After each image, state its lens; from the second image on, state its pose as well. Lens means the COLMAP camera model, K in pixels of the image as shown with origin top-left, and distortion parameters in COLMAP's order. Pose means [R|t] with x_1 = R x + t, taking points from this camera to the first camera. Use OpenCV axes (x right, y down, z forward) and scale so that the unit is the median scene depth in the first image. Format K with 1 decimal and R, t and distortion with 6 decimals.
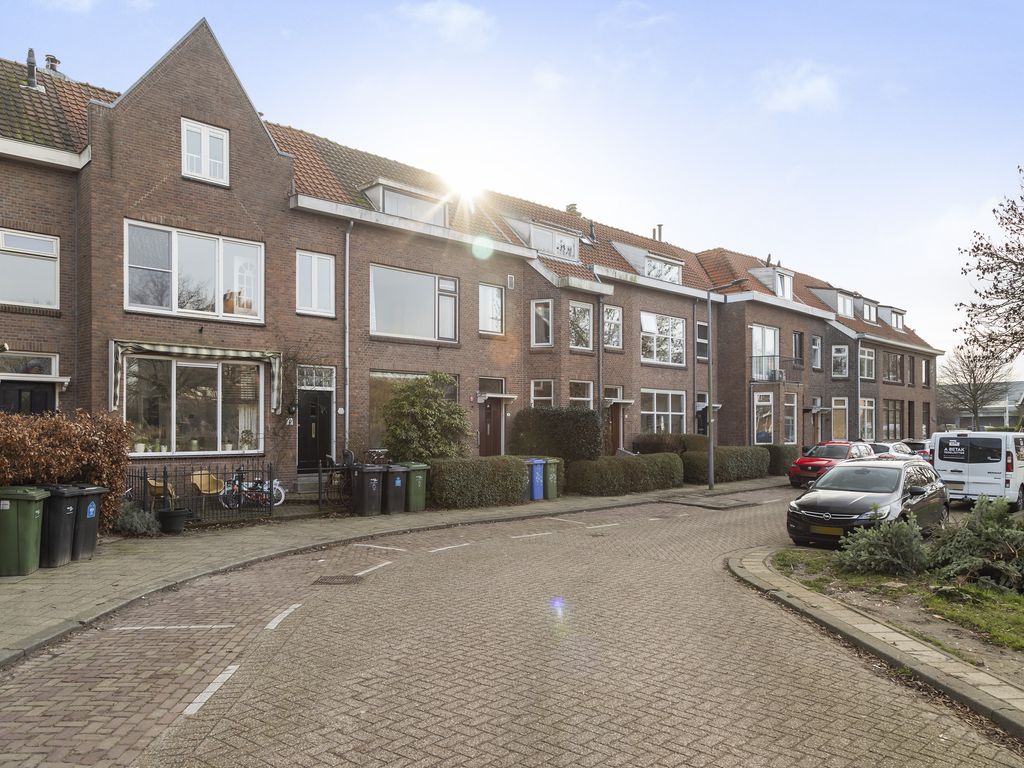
lens RADIAL K [[756.0, 0, 511.5], [0, 756.0, 426.0], [0, 0, 1]] dist [0.001126, 0.005089]
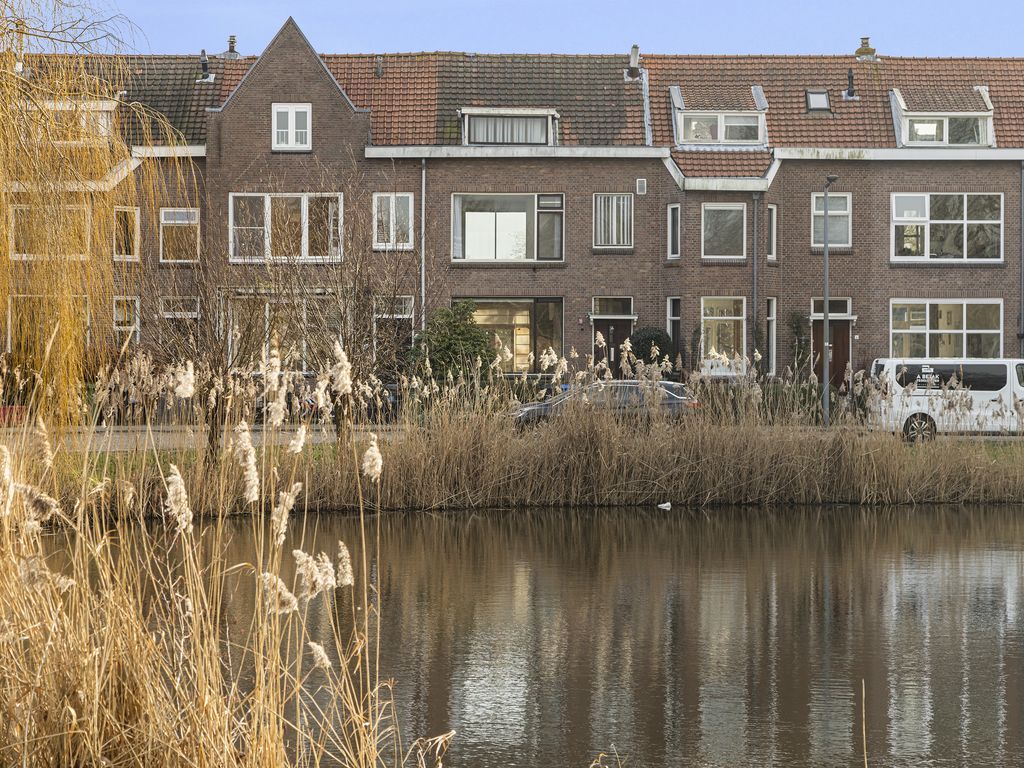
lens RADIAL K [[2450.8, 0, 512.0], [0, 2450.8, 384.0], [0, 0, 1]] dist [0.027333, -0.229369]
pose [[0.735350, 0.007753, -0.677643, 2.169444], [0.001098, 0.999920, 0.012631, 0.003335], [0.677687, -0.010033, 0.735282, -1.426760]]
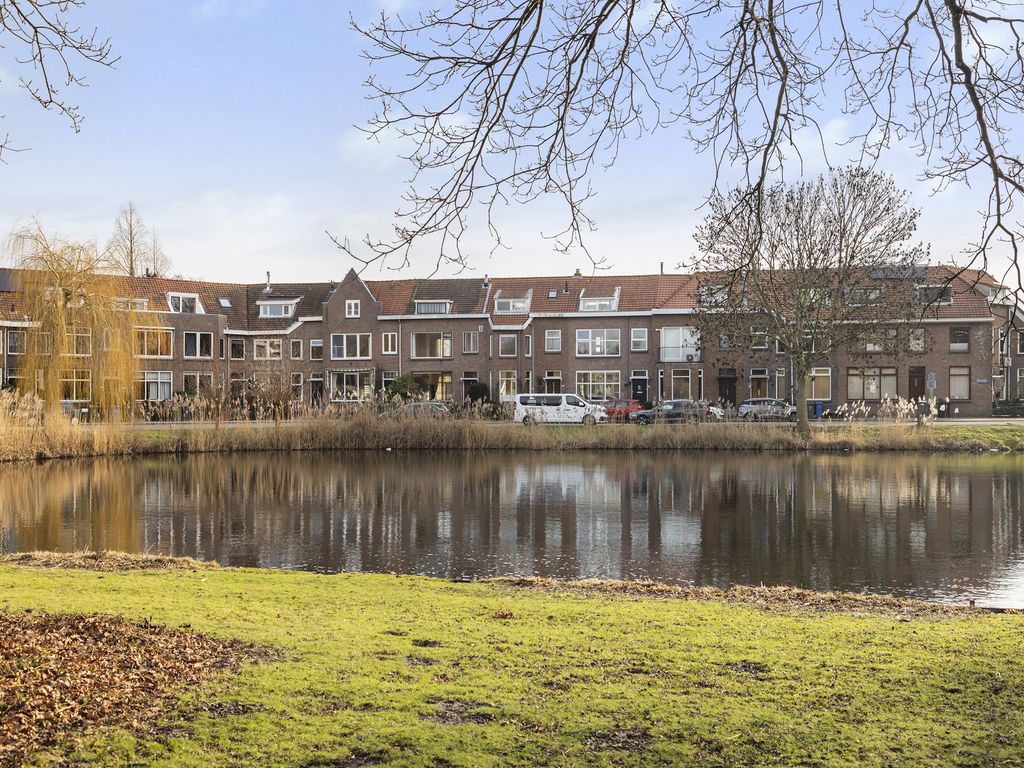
lens RADIAL K [[996.1, 0, 512.0], [0, 996.1, 384.0], [0, 0, 1]] dist [0.000984, 0.000736]
pose [[0.594366, -0.012702, -0.804094, 2.948604], [0.005359, 0.999916, -0.011834, 0.015253], [0.804177, 0.002725, 0.594384, -0.852789]]
